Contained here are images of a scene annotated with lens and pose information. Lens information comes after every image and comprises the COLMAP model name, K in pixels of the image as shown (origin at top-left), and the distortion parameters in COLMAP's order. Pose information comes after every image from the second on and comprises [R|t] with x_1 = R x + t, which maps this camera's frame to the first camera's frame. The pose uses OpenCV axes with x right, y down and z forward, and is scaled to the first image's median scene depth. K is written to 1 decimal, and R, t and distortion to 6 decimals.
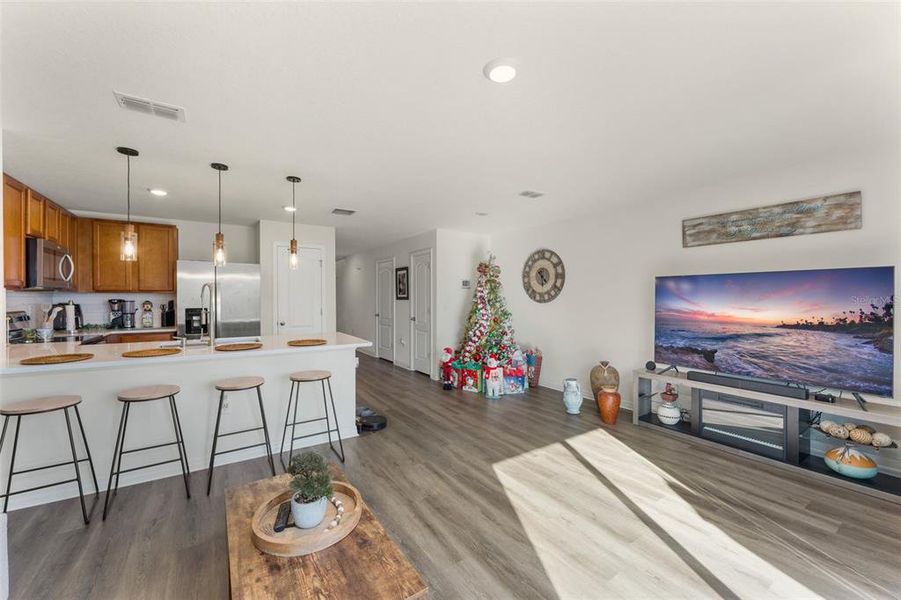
lens RADIAL K [[357.2, 0, 449.7], [0, 357.2, 299.2], [0, 0, 1]] dist [-0.003840, 0.000144]
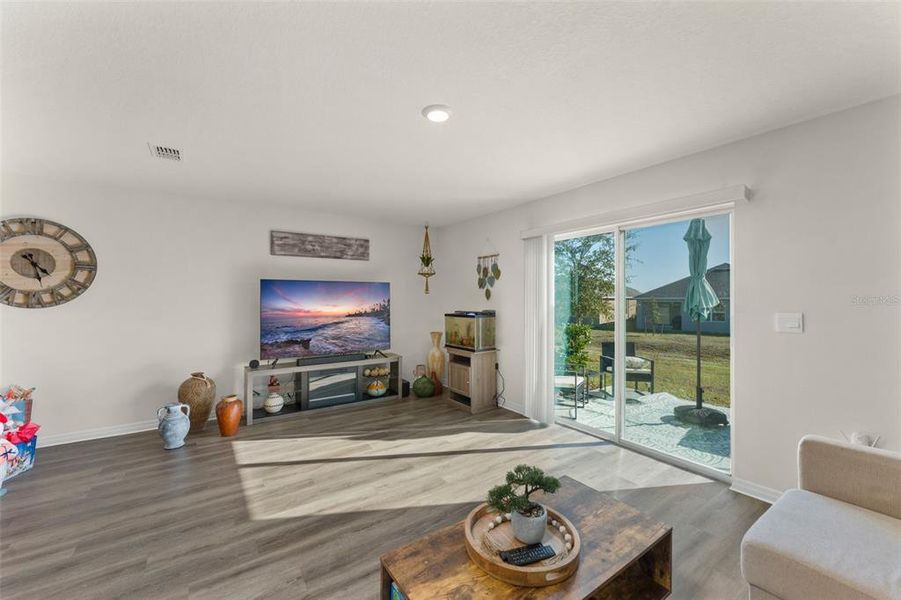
lens RADIAL K [[357.2, 0, 448.9], [0, 357.2, 290.8], [0, 0, 1]] dist [-0.003840, 0.000144]
pose [[-0.021045, 0.018397, 0.999609, -0.521584], [0.006867, 0.999810, -0.018257, -0.004329], [-0.999755, 0.006480, -0.021167, 0.476281]]
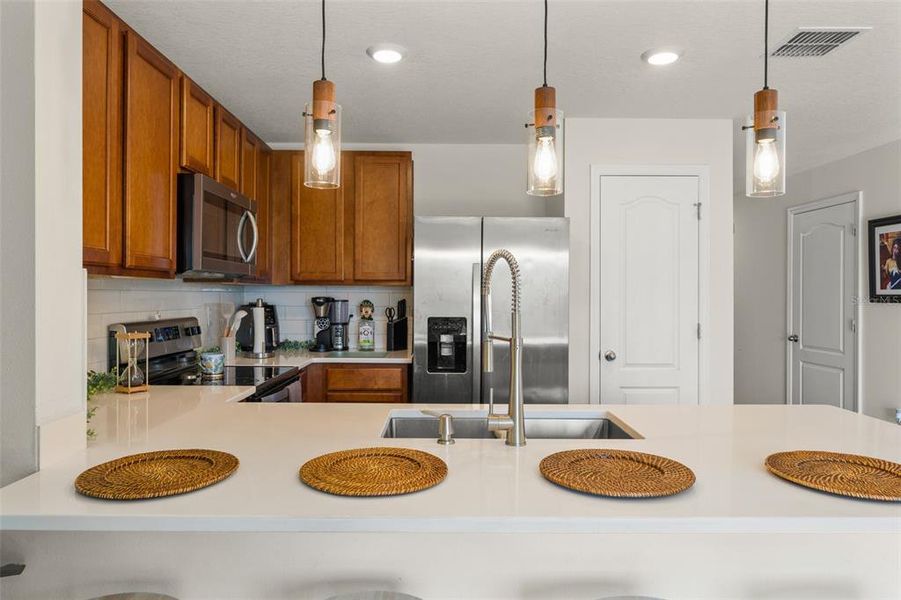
lens RADIAL K [[591.6, 0, 444.3], [0, 591.6, 290.2], [0, 0, 1]] dist [-0.001492, -0.000043]
pose [[0.838183, -0.000058, -0.545390, -0.360261], [-0.007284, 0.999910, -0.011300, -0.001633], [0.545341, 0.013444, 0.838107, 0.430993]]
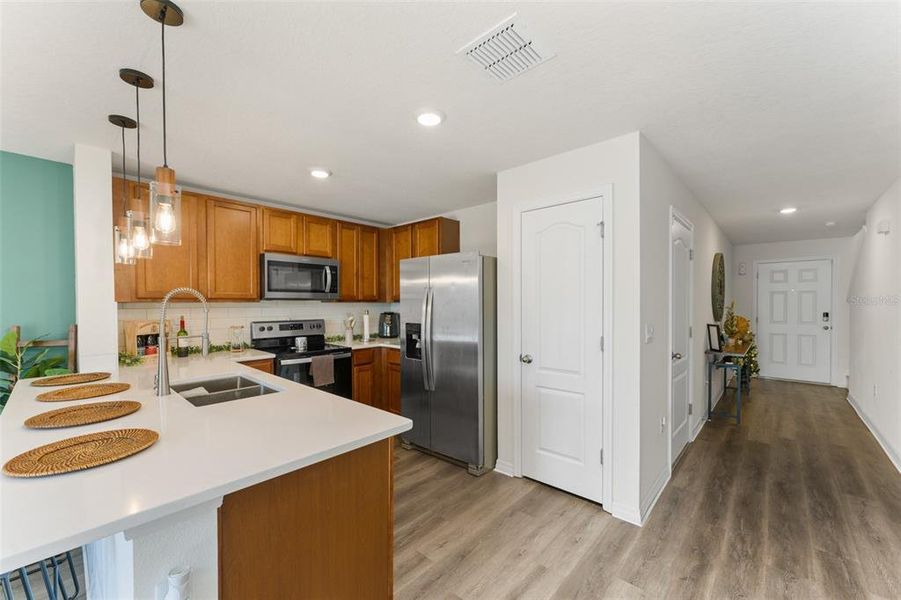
lens RADIAL K [[357.2, 0, 450.6], [0, 357.2, 310.6], [0, 0, 1]] dist [-0.003840, 0.000144]
pose [[0.248993, 0.020124, -0.968296, 0.013221], [-0.003812, 0.999797, 0.019799, -0.019054], [0.968498, -0.001239, 0.249019, 1.101698]]
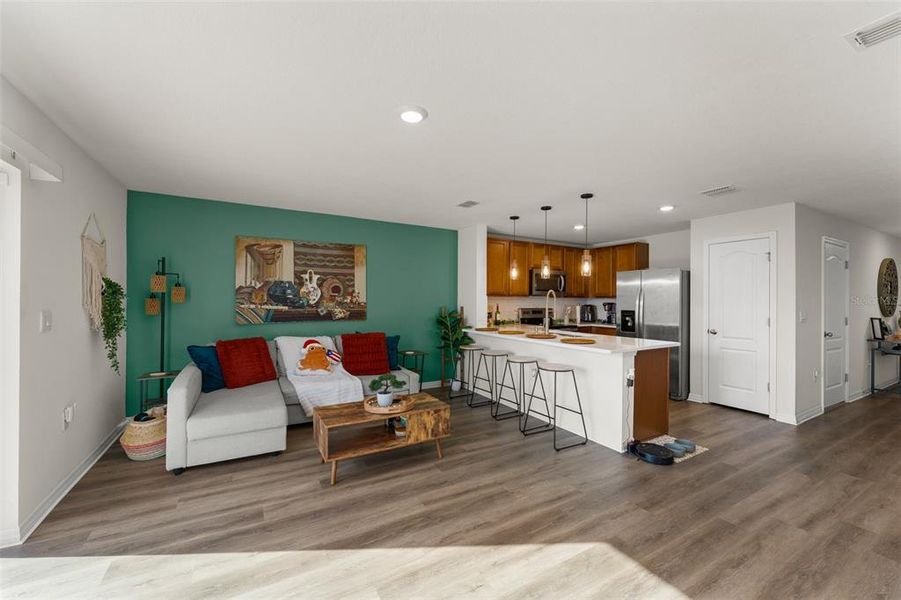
lens RADIAL K [[357.2, 0, 447.4], [0, 357.2, 300.2], [0, 0, 1]] dist [-0.003840, 0.000144]
pose [[-0.066332, 0.000326, -0.997798, 0.654210], [-0.014474, 0.999894, 0.001289, -0.002087], [0.997693, 0.014528, -0.066320, 0.582346]]
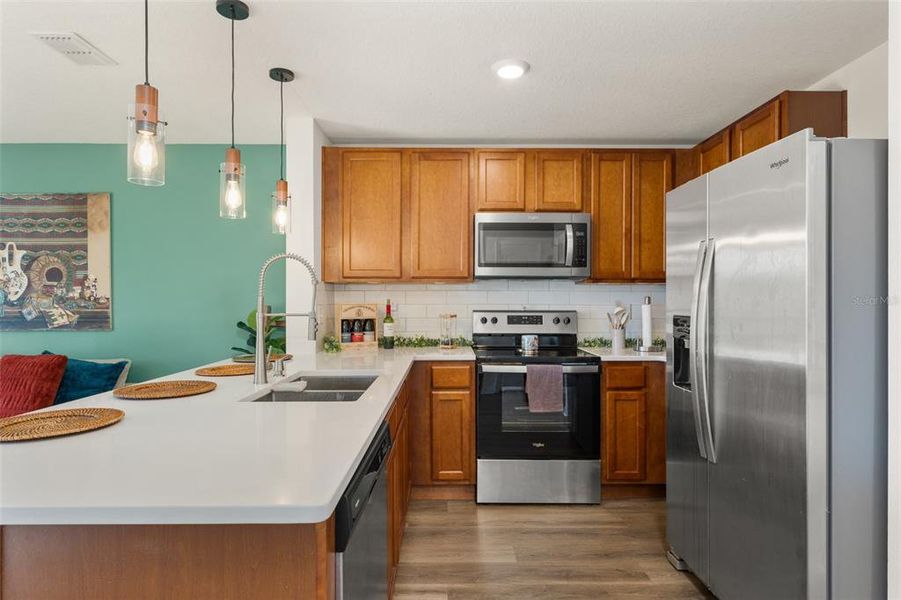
lens RADIAL K [[494.9, 0, 448.5], [0, 494.9, 303.9], [0, 0, 1]] dist [-0.002673, -0.002502]
pose [[-0.545469, 0.003146, -0.838125, -0.206292], [-0.006708, 0.999945, 0.008119, 0.012589], [0.838104, 0.010051, -0.545418, 1.324127]]
